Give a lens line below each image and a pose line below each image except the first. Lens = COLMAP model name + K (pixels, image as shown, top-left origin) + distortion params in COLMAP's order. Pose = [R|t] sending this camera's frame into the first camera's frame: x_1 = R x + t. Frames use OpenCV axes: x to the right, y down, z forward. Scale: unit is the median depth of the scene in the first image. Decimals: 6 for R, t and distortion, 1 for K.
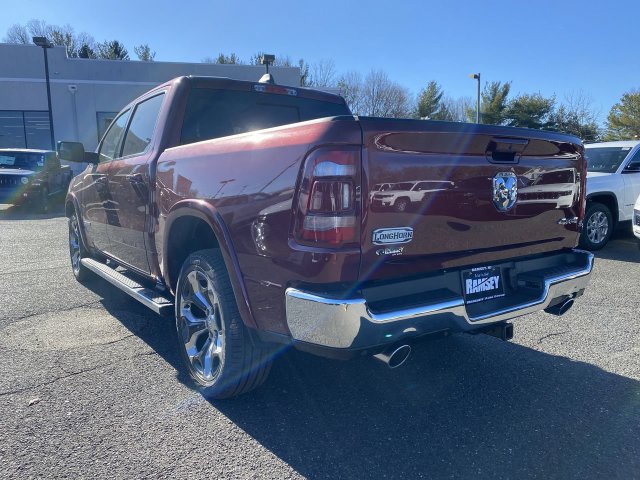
lens RADIAL K [[487.4, 0, 320.0], [0, 487.4, 240.0], [0, 0, 1]] dist [0.055513, -0.052233]
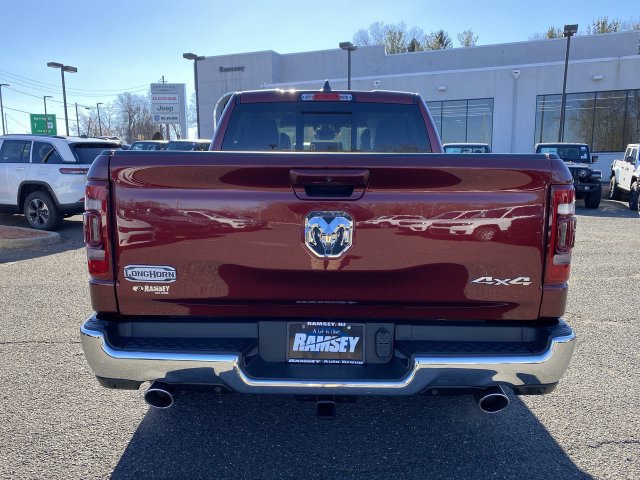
lens RADIAL K [[487.2, 0, 316.8], [0, 487.2, 236.5], [0, 0, 1]] dist [0.050236, -0.042185]
pose [[0.807379, 0.101390, -0.581257, 0.470678], [-0.086977, 0.994815, 0.052714, -0.078232], [0.583587, 0.007996, 0.812011, 0.198222]]
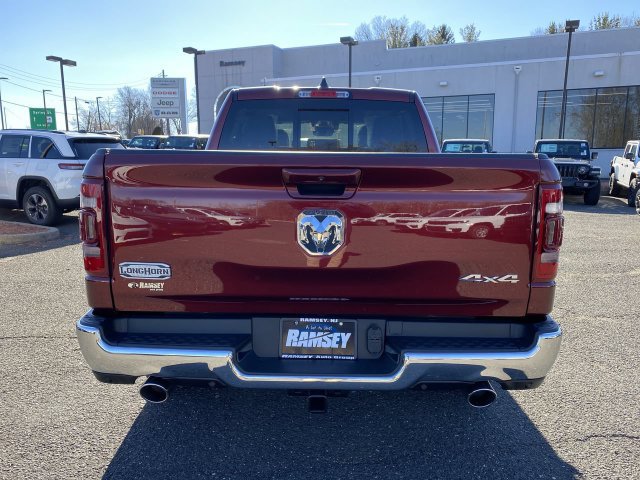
lens RADIAL K [[487.4, 0, 320.0], [0, 487.4, 240.0], [0, 0, 1]] dist [0.055513, -0.052233]
pose [[0.809573, 0.112501, -0.576138, 0.482215], [-0.089472, 0.993645, 0.068303, -0.081745], [0.580160, -0.003748, 0.814494, 0.196402]]
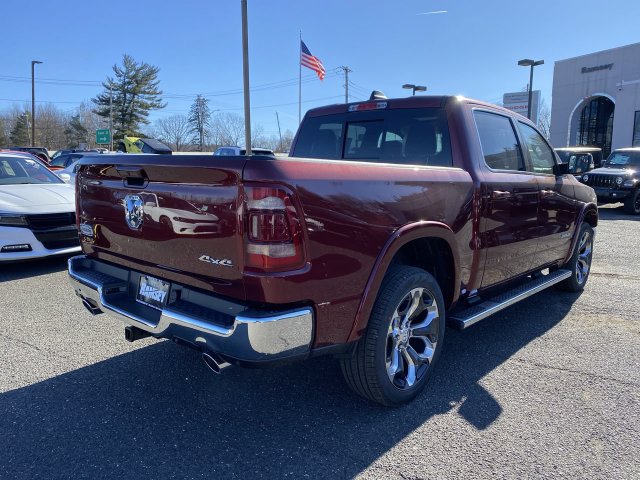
lens RADIAL K [[487.2, 0, 316.8], [0, 487.2, 236.5], [0, 0, 1]] dist [0.050236, -0.042185]
pose [[0.231296, 0.147437, -0.961647, 0.903108], [-0.143270, 0.982835, 0.116226, -0.135327], [0.962276, 0.110892, 0.248450, 0.648598]]
